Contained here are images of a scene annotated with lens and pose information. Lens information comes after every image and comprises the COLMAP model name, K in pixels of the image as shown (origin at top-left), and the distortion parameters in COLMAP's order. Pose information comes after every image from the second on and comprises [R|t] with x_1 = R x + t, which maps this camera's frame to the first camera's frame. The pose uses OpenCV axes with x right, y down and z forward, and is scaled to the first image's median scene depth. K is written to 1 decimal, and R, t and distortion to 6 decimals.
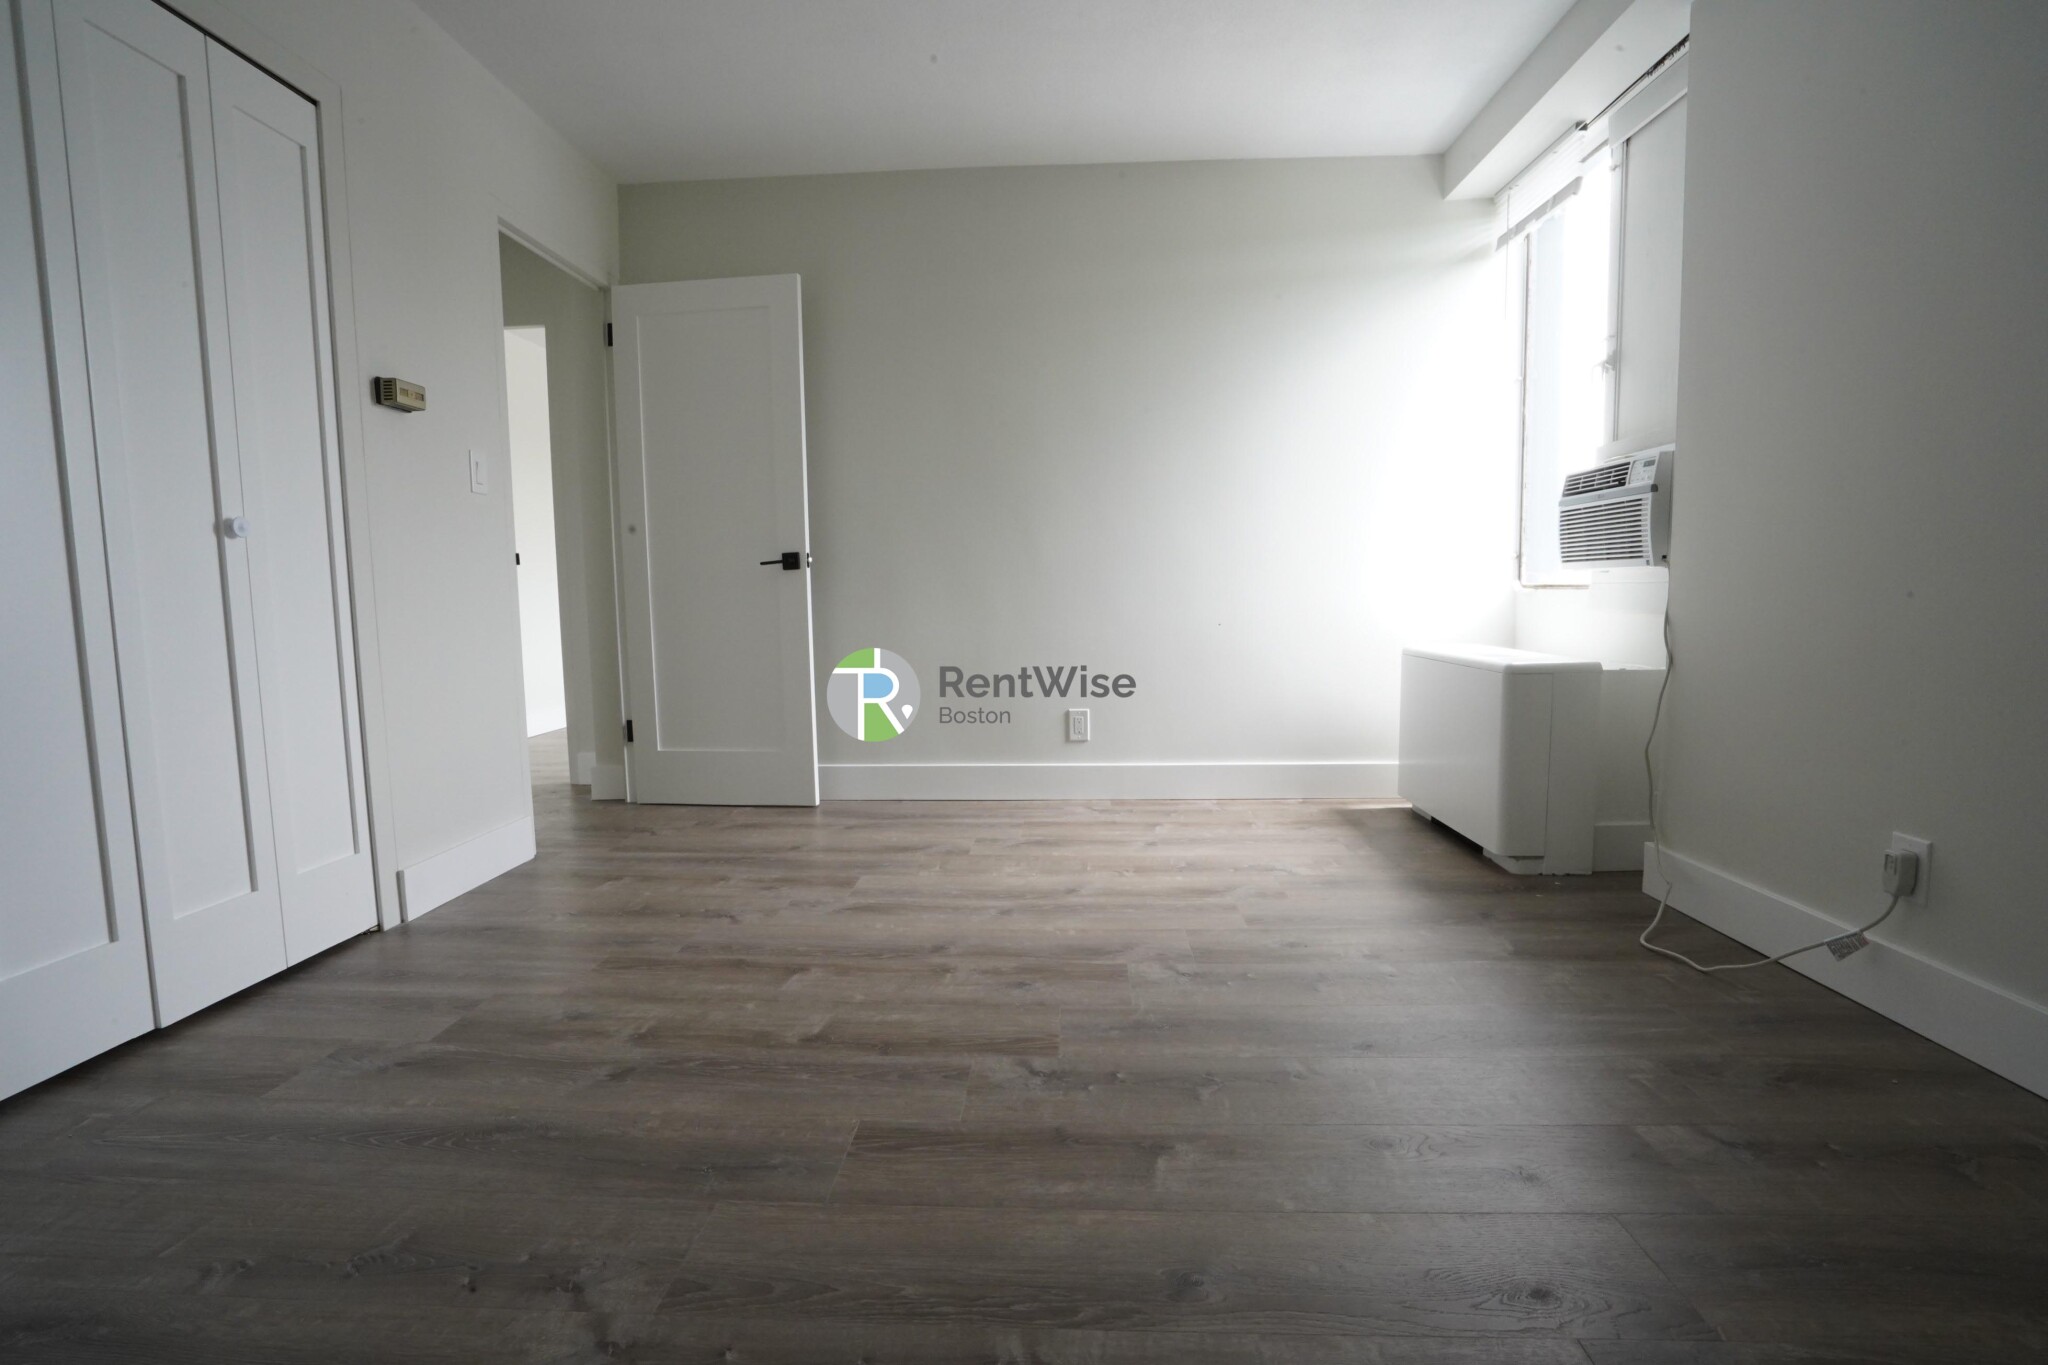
lens RADIAL K [[953.5, 0, 1017.6], [0, 953.5, 685.3], [0, 0, 1]] dist [-0.056985, 0.025618]
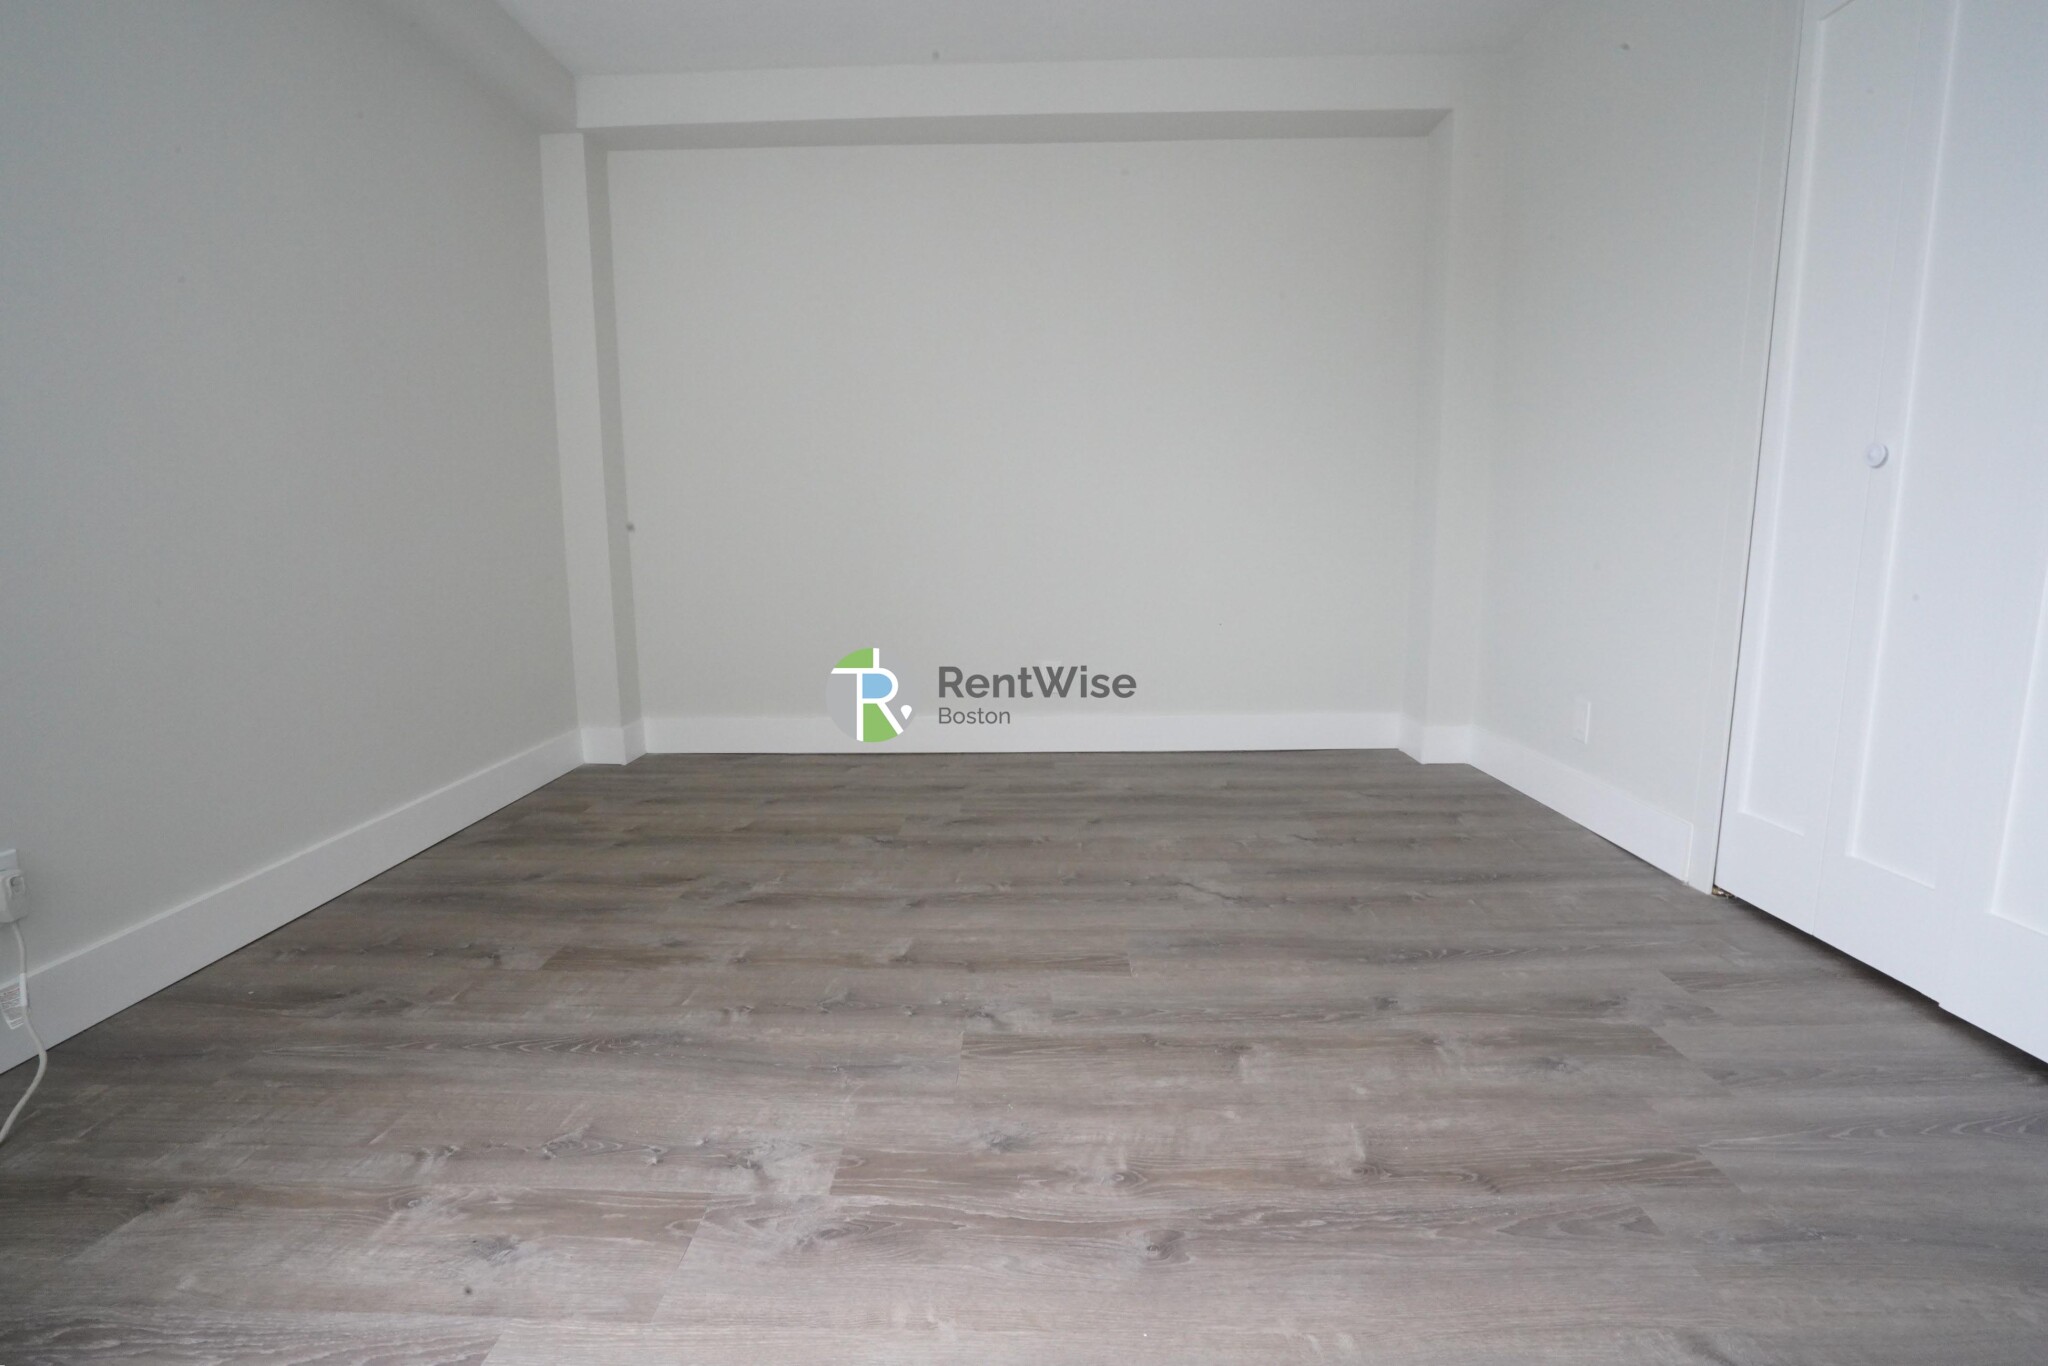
lens RADIAL K [[953.5, 0, 1017.6], [0, 953.5, 685.8], [0, 0, 1]] dist [-0.056985, 0.025618]
pose [[-0.999109, 0.031329, -0.028266, 0.004971], [0.023192, 0.967344, 0.252405, -0.185690], [0.035251, 0.251525, -0.967209, 1.746142]]
